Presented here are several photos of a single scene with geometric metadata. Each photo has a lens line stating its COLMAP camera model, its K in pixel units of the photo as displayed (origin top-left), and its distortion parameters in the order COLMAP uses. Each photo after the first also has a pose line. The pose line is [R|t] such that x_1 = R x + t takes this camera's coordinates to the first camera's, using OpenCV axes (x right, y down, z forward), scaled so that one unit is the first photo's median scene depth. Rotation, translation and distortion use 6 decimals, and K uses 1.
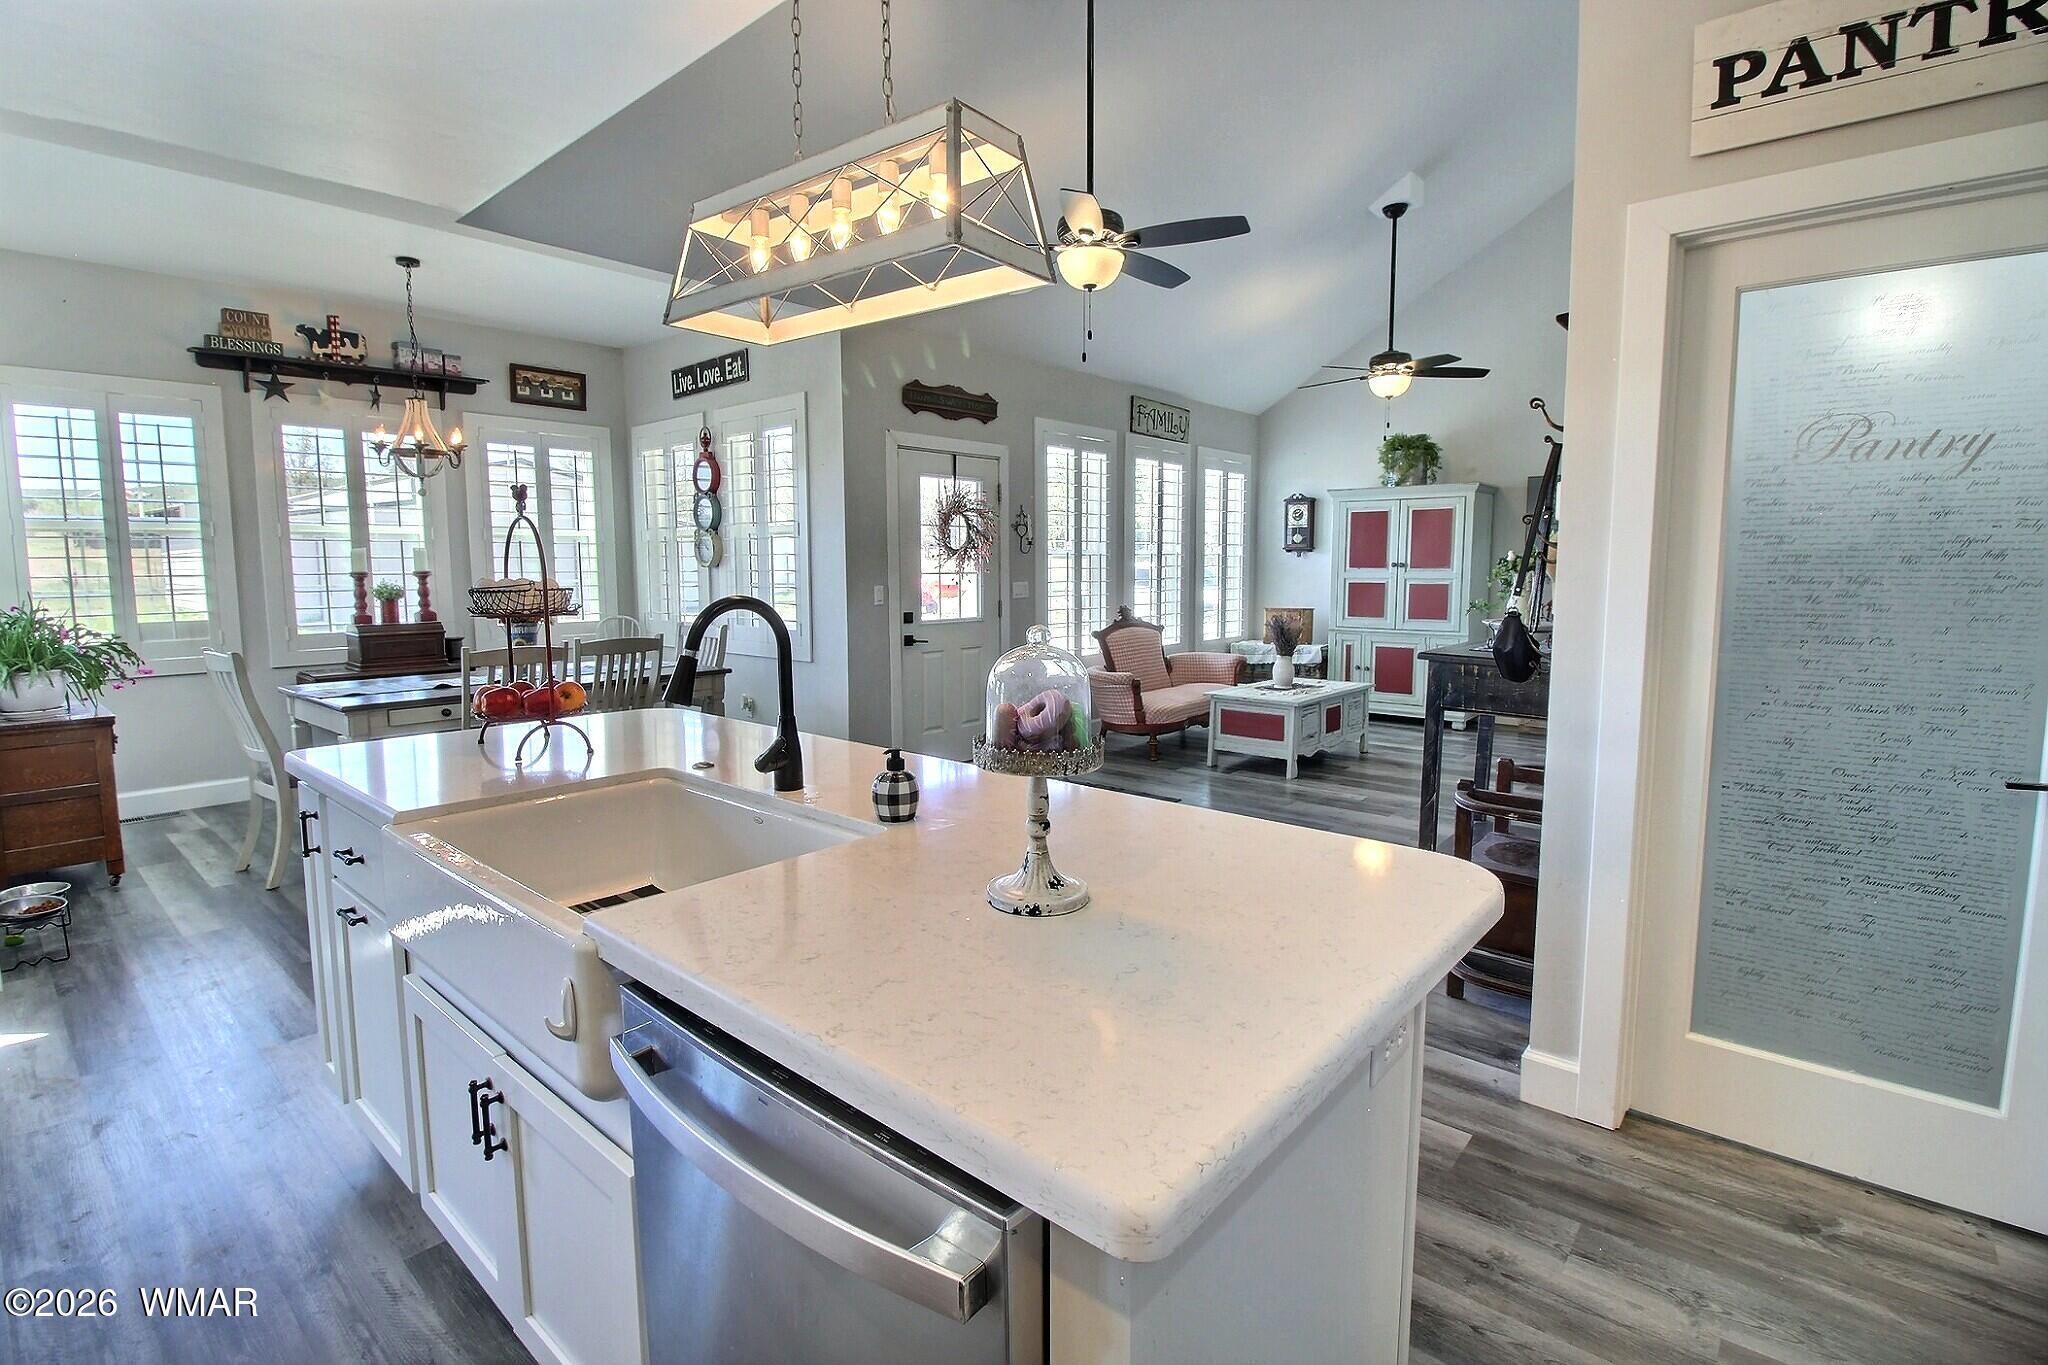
lens RADIAL K [[948.1, 0, 1012.1], [0, 948.1, 656.5], [0, 0, 1]] dist [0.002309, -0.013982]
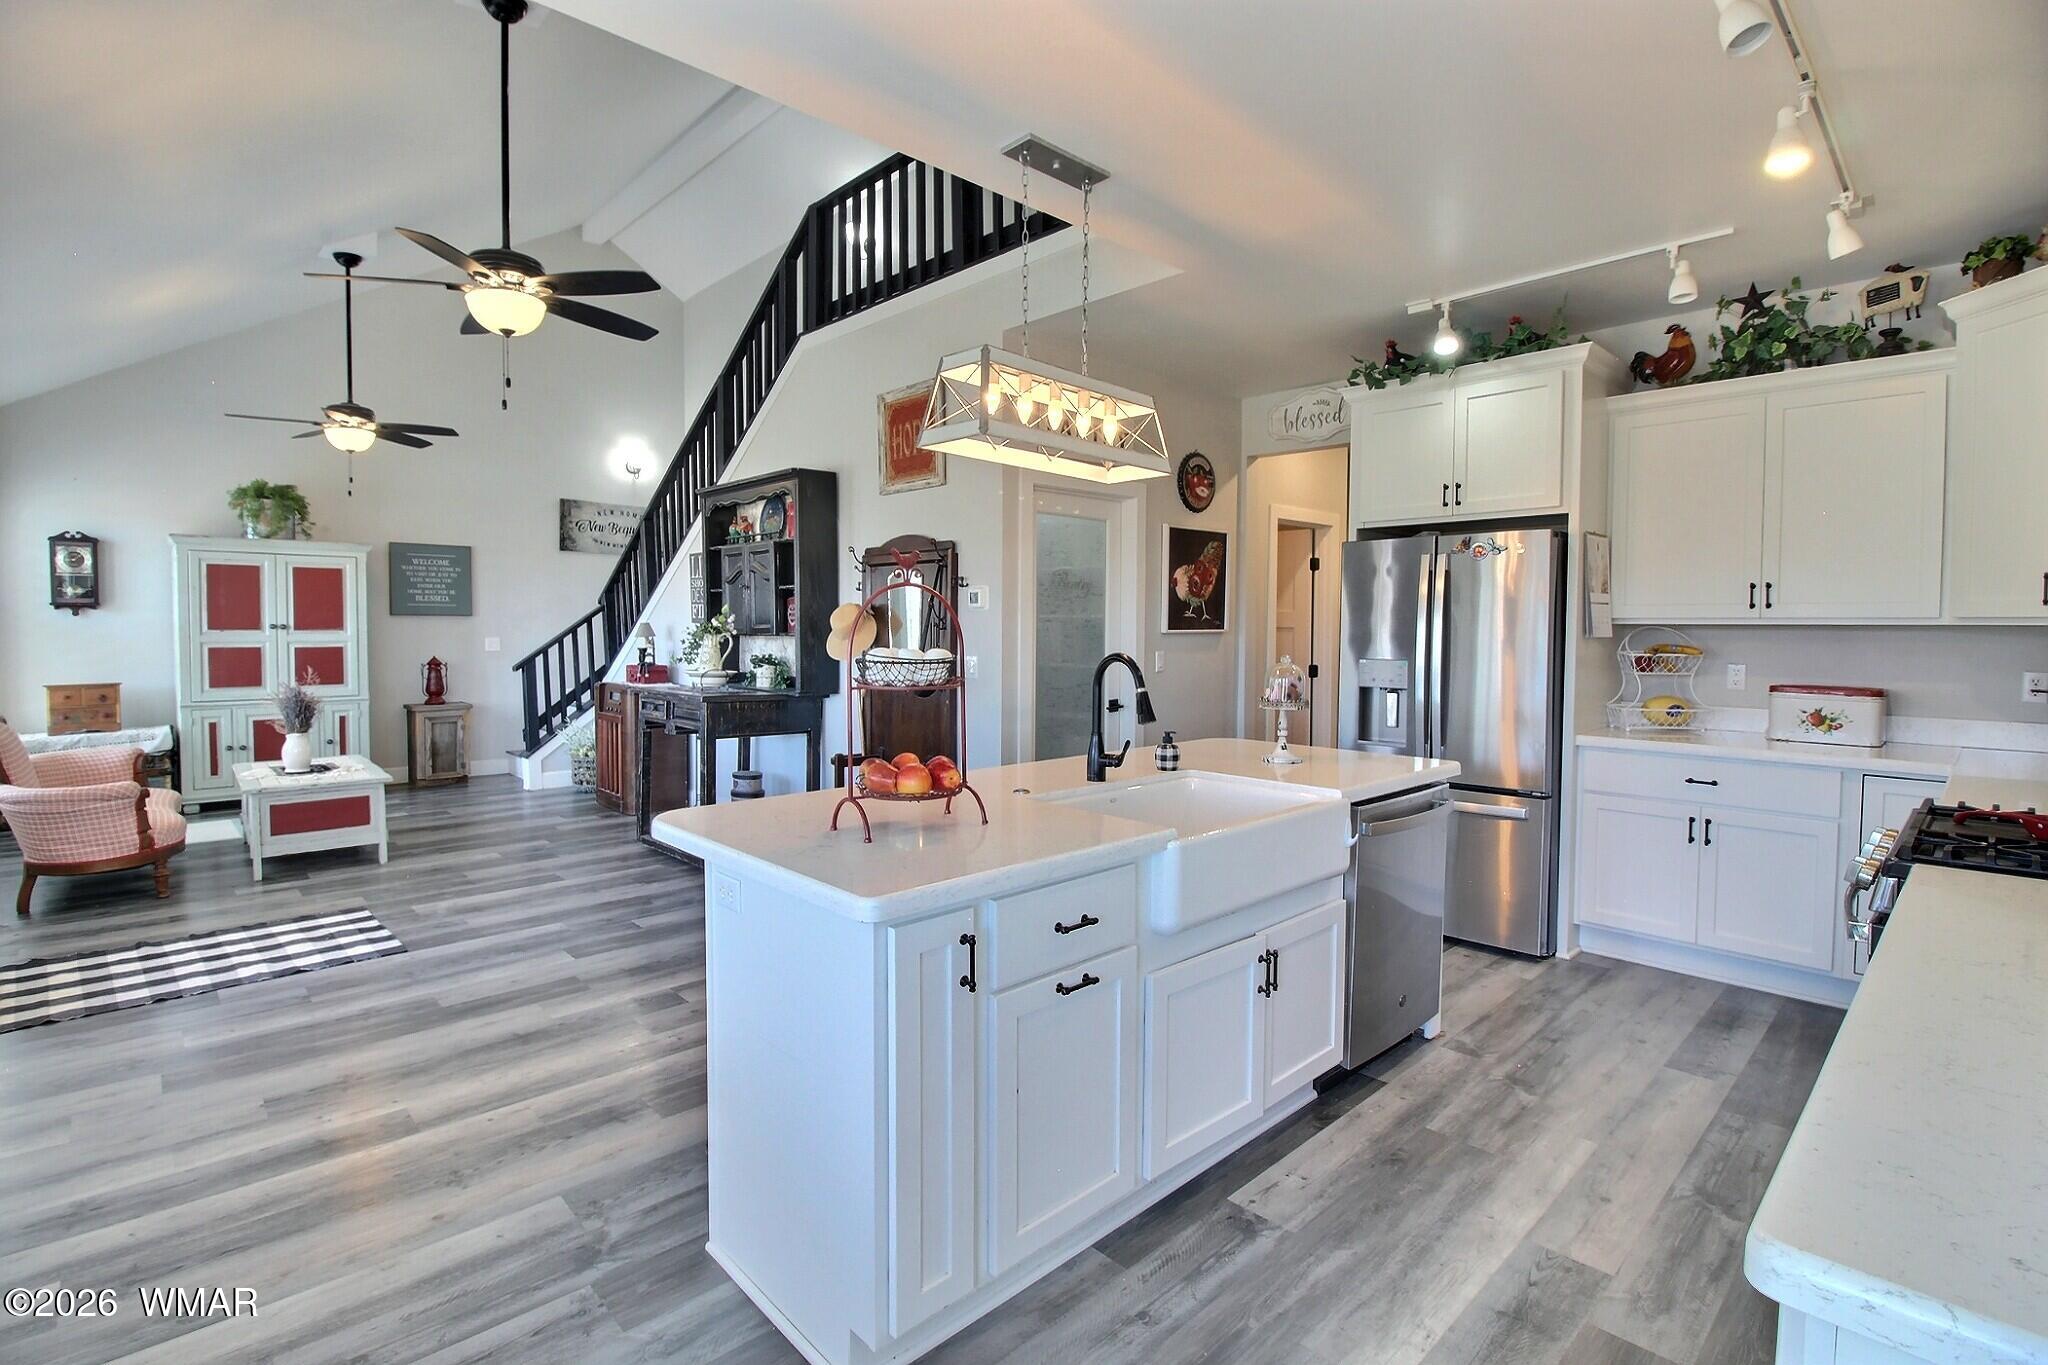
lens RADIAL K [[948.1, 0, 1012.1], [0, 948.1, 656.5], [0, 0, 1]] dist [0.002309, -0.013982]
pose [[0.099036, -0.030574, 0.994614, -0.417476], [0.091593, 0.995565, 0.021483, -0.024653], [-0.990860, 0.088972, 0.101397, 0.229971]]
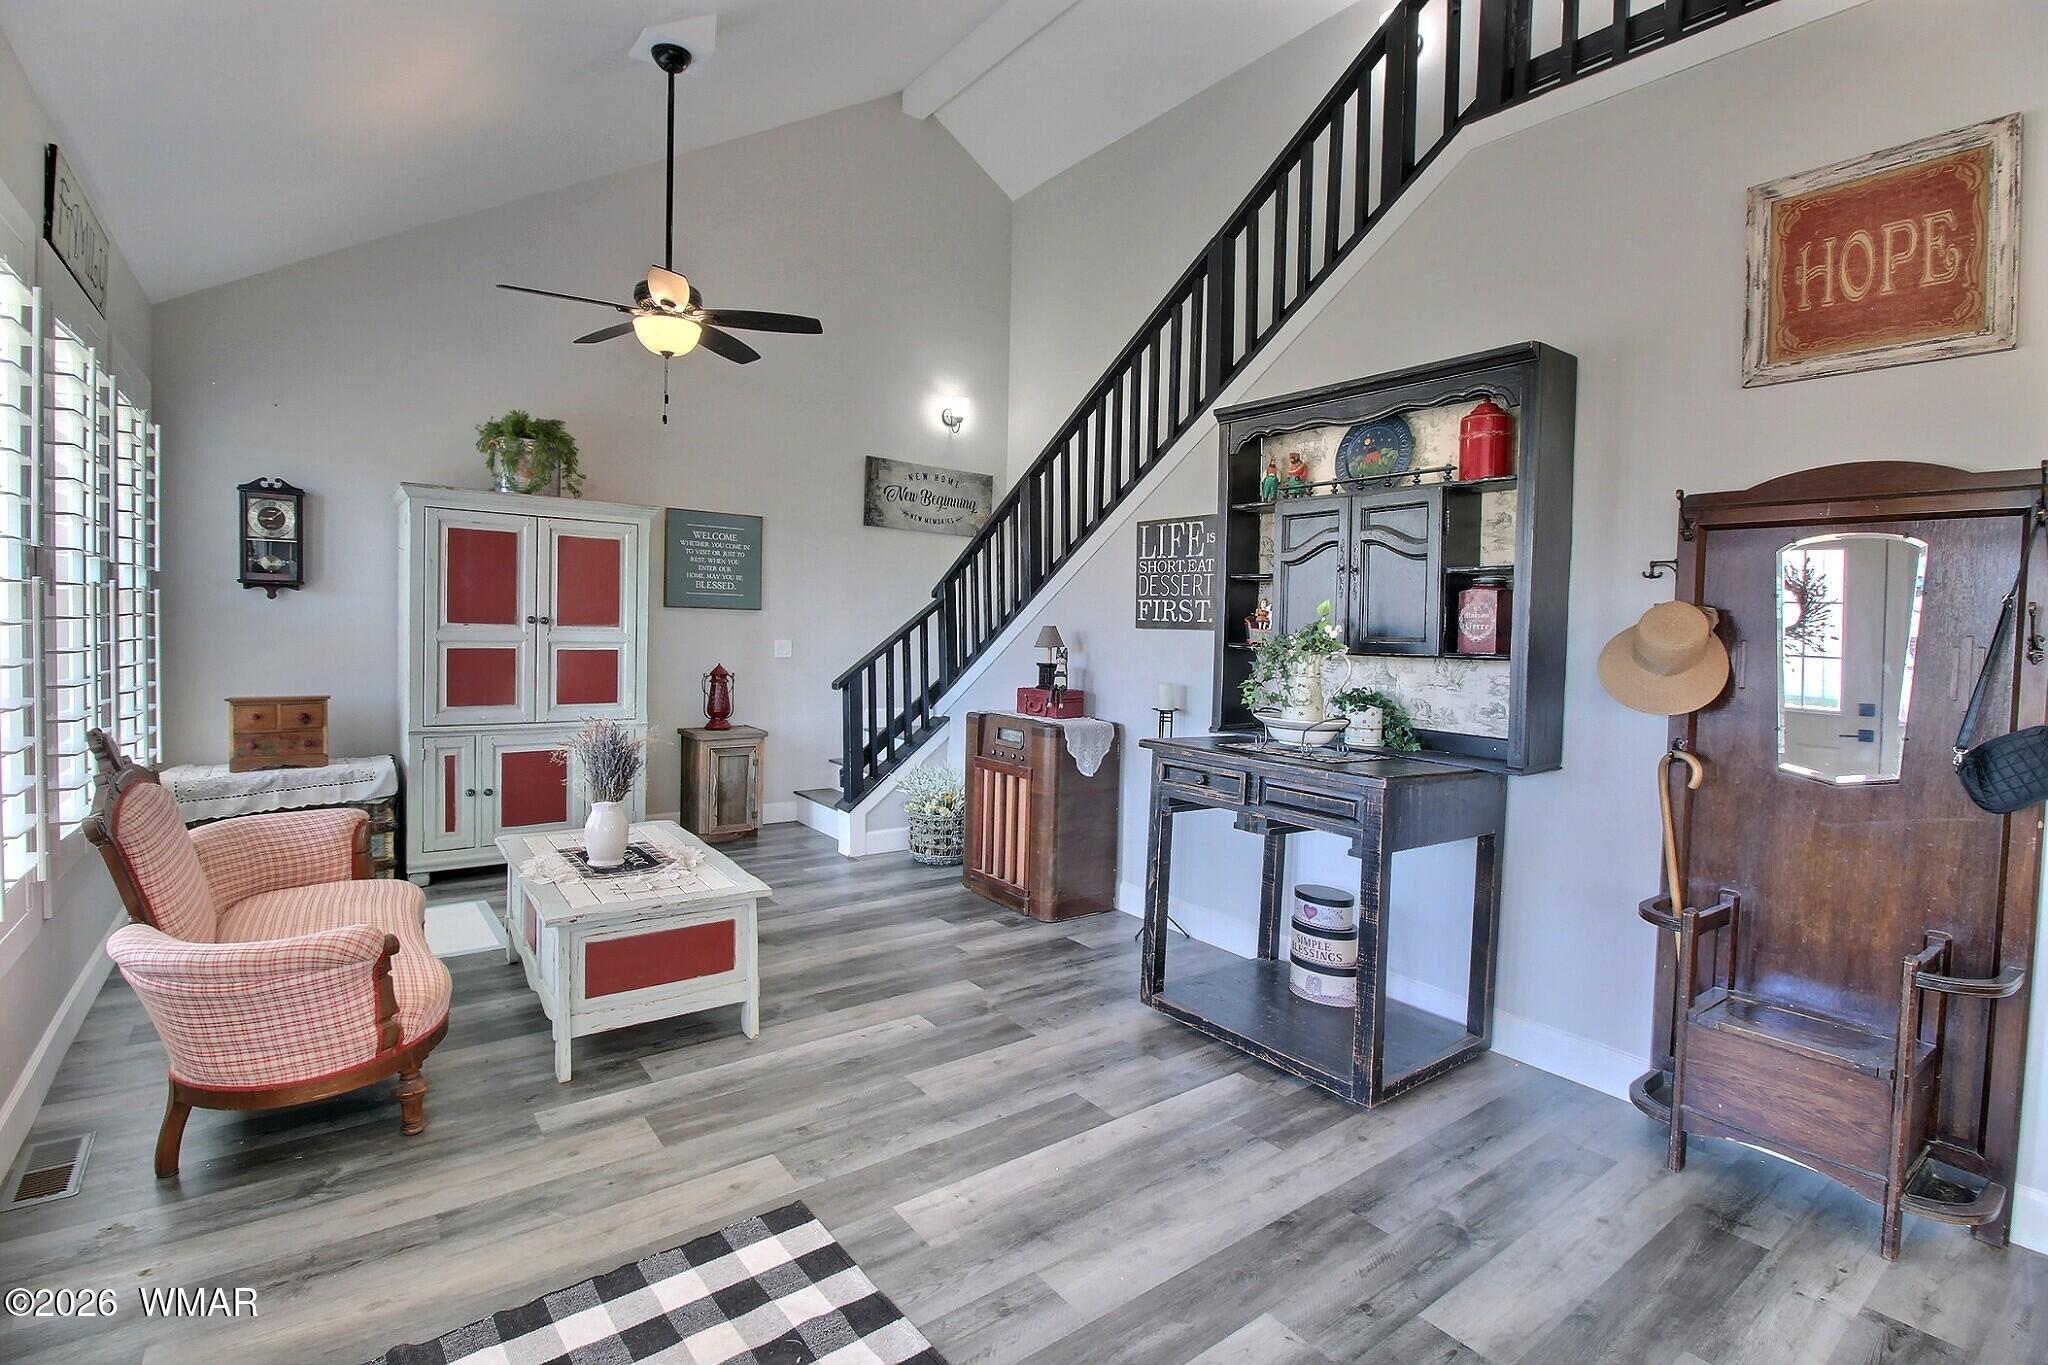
lens RADIAL K [[948.1, 0, 1012.1], [0, 948.1, 656.5], [0, 0, 1]] dist [0.002309, -0.013982]
pose [[0.216005, -0.024811, 0.976077, -0.140402], [0.067731, 0.997650, 0.010371, -0.058698], [-0.974040, 0.063870, 0.217178, 0.568008]]
